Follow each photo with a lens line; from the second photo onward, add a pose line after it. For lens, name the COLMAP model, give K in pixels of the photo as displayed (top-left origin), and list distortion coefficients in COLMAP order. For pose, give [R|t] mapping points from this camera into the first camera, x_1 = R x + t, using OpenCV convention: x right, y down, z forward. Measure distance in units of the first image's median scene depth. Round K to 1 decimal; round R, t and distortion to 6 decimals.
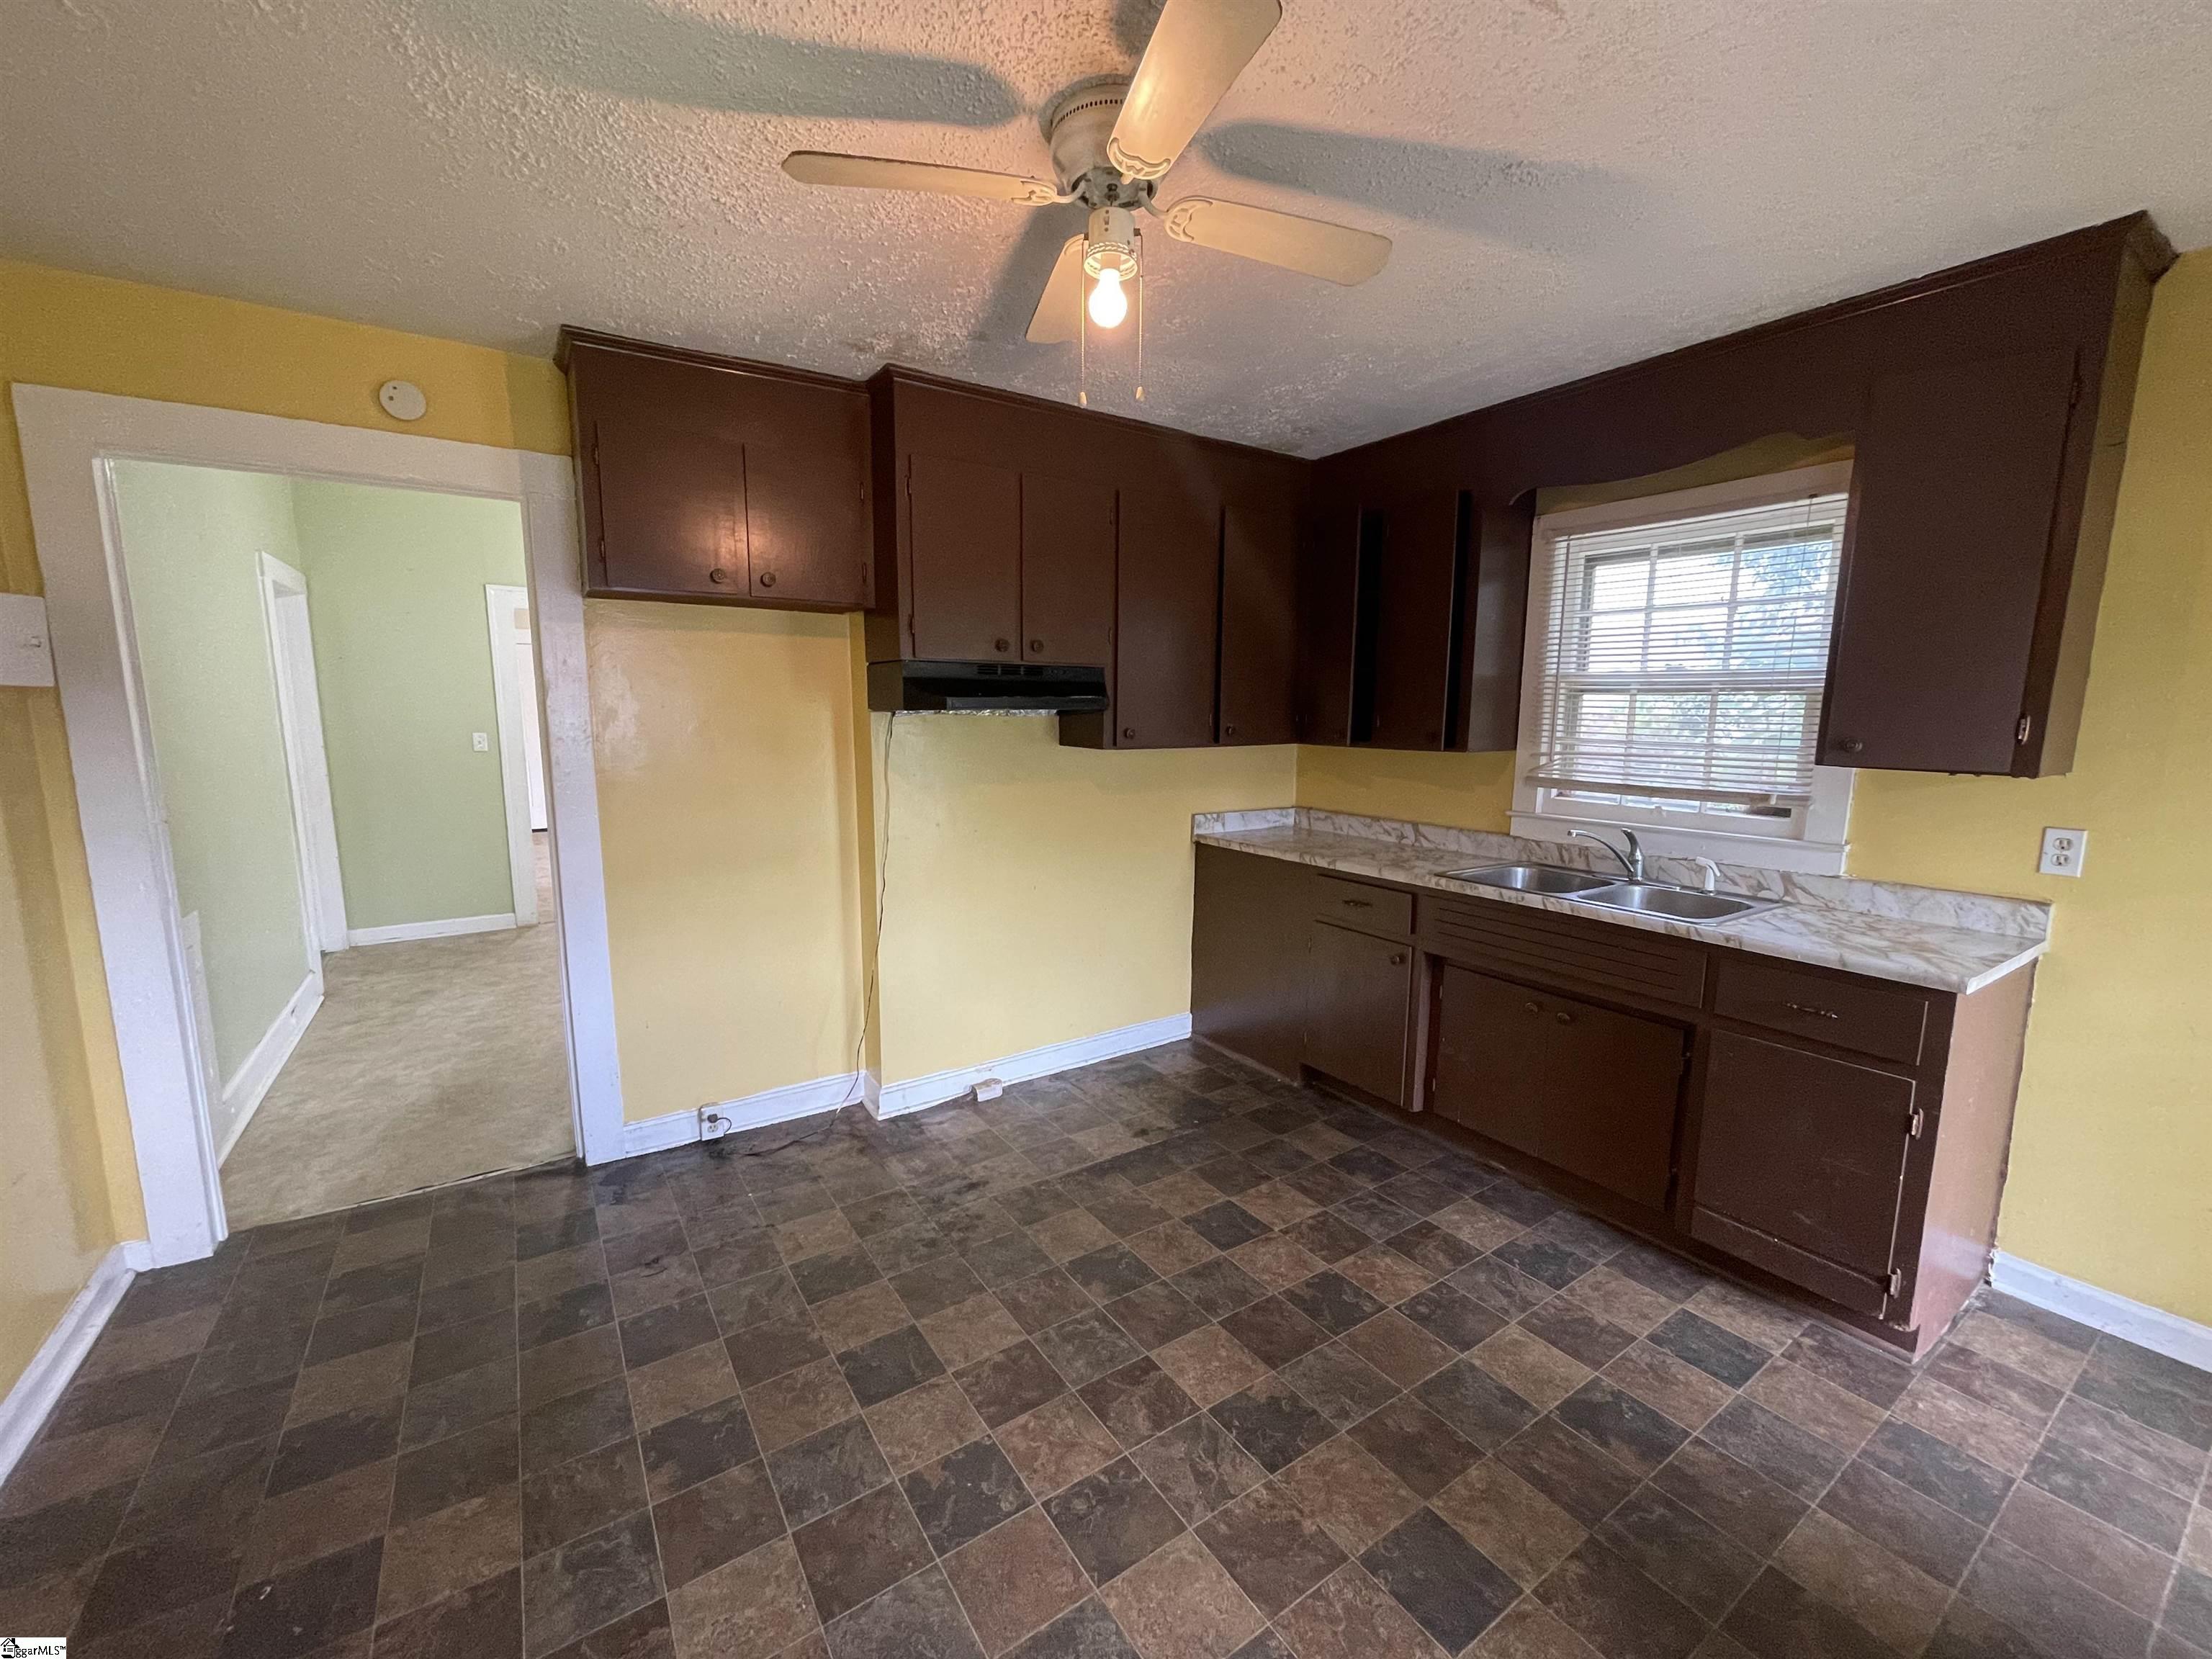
lens RADIAL K [[898.6, 0, 1101.5], [0, 898.6, 832.3], [0, 0, 1]] dist [0.000689, 0.001004]
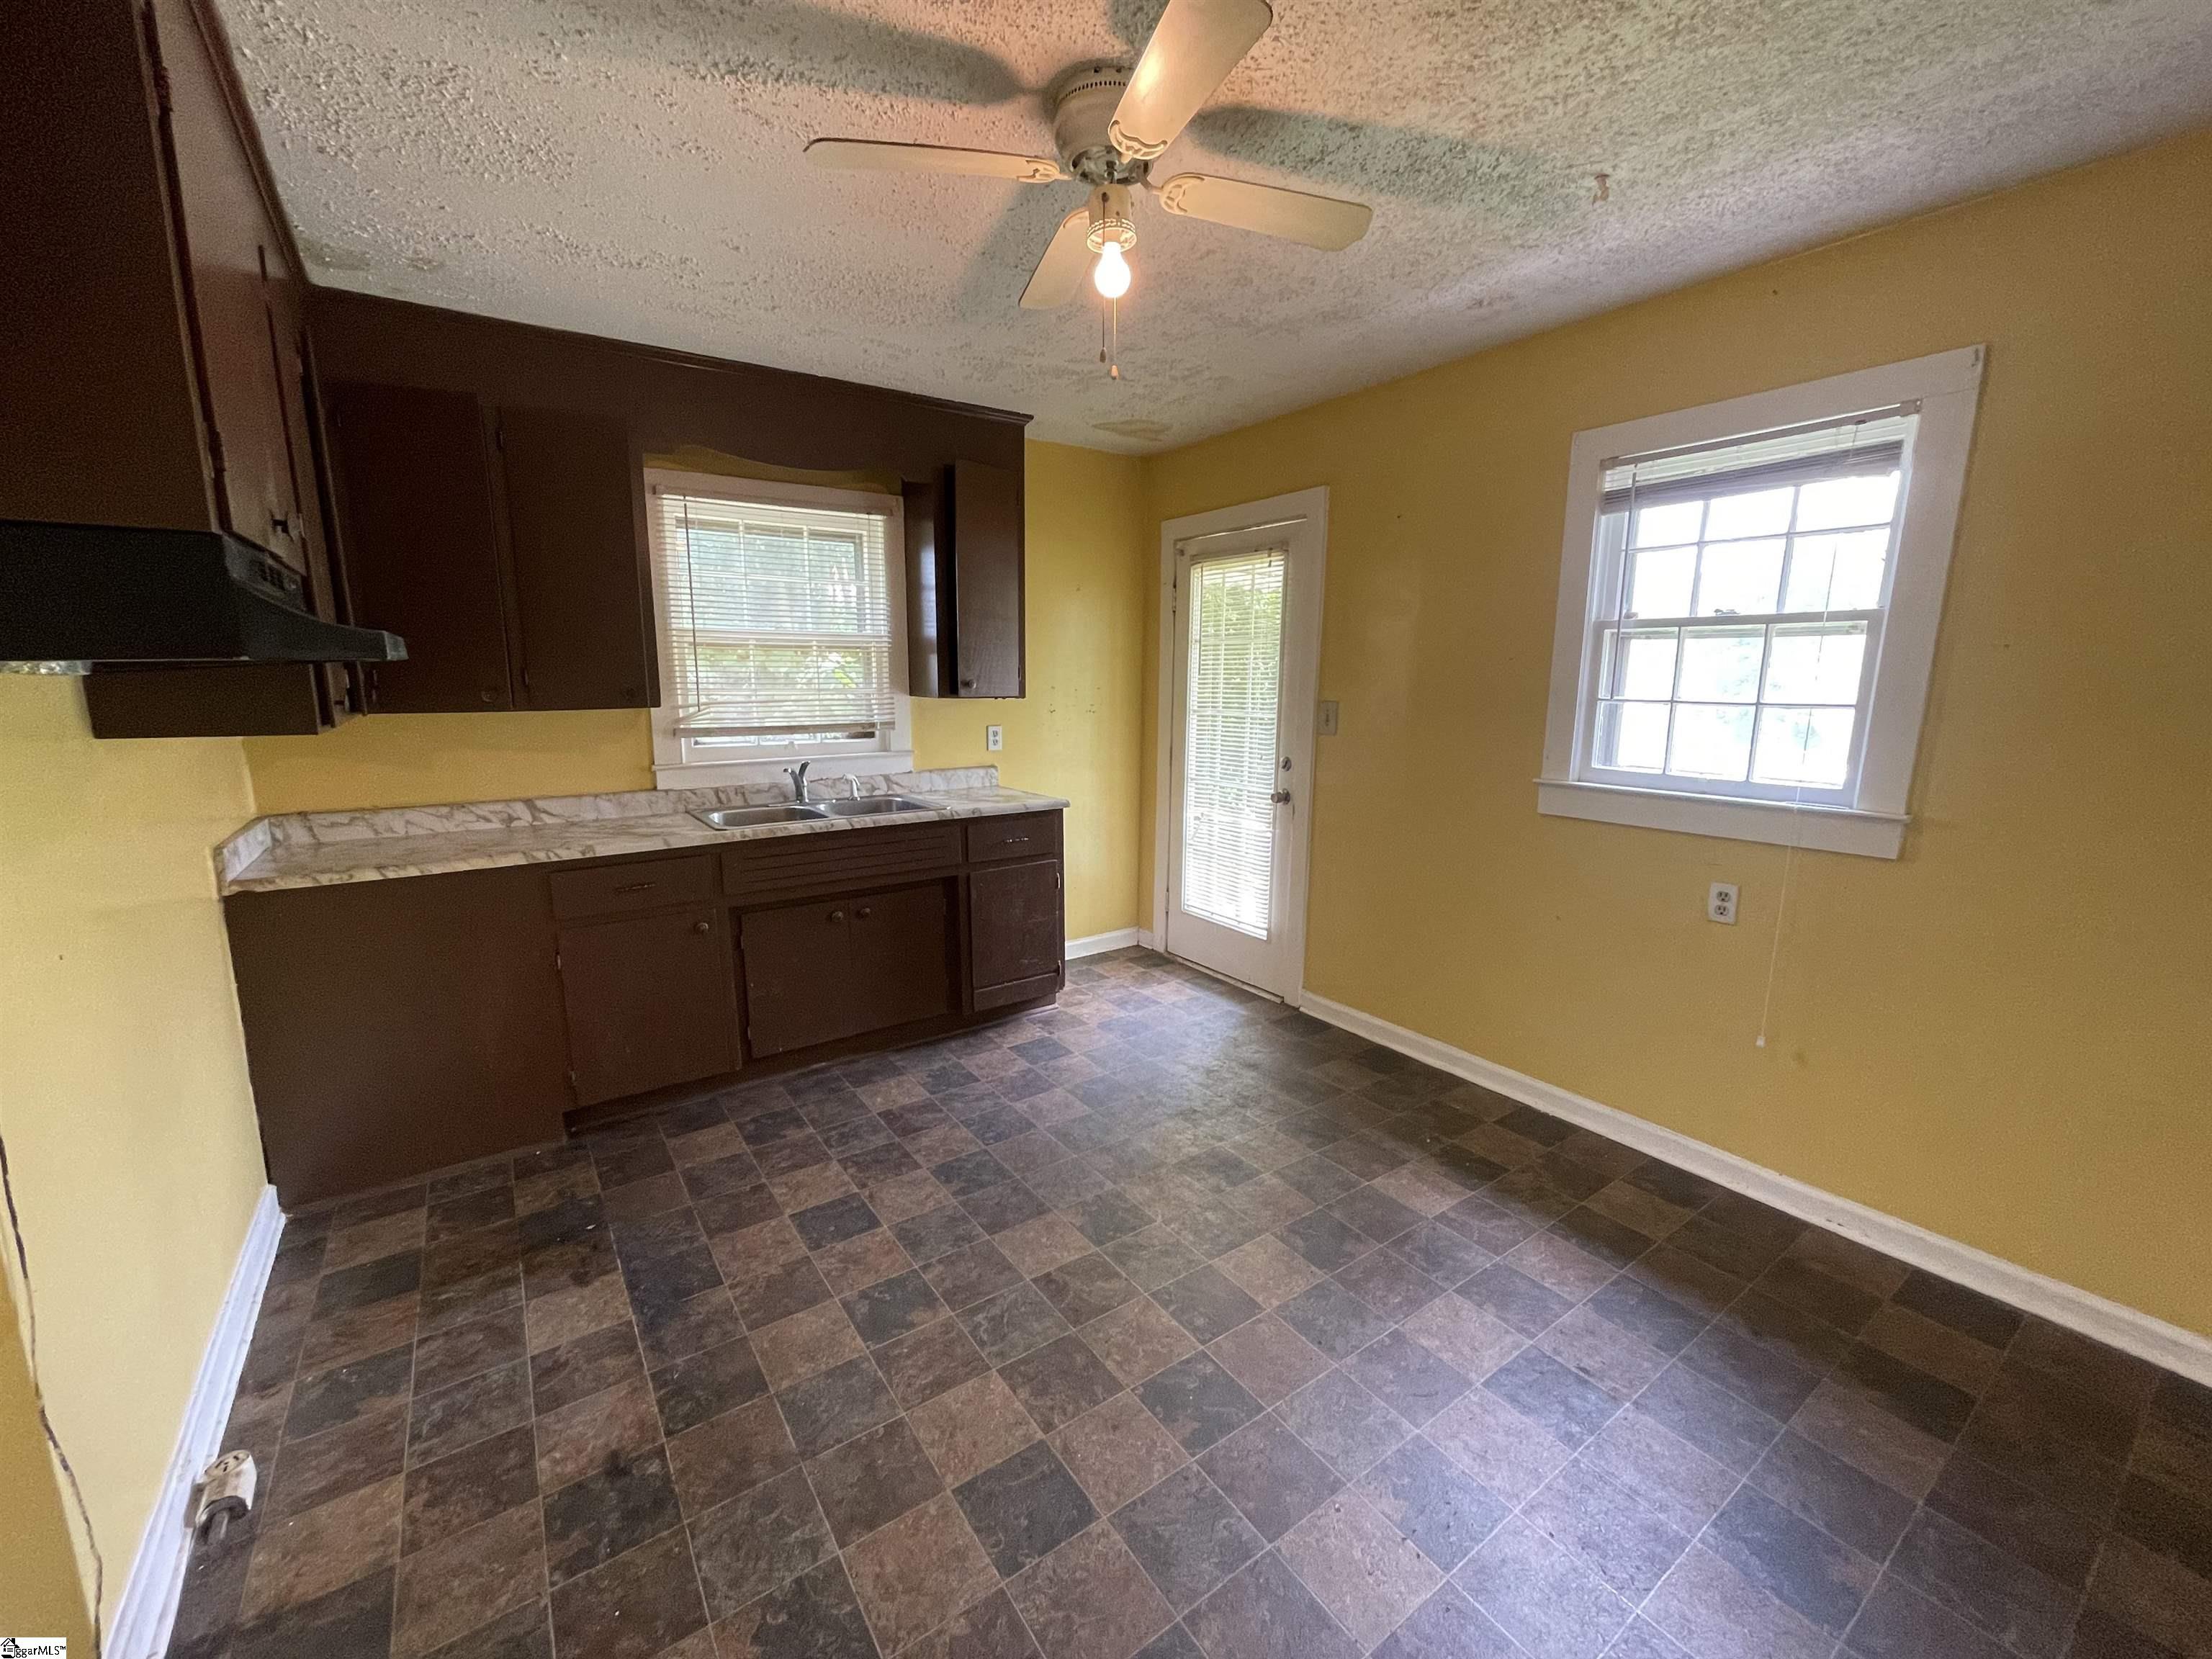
lens RADIAL K [[898.6, 0, 1101.1], [0, 898.6, 831.7], [0, 0, 1]] dist [0.000689, 0.001004]
pose [[-0.021710, -0.182726, 0.982924, -0.659201], [0.140006, 0.972912, 0.183957, -0.080296], [-0.989913, 0.141609, 0.004461, 0.624920]]
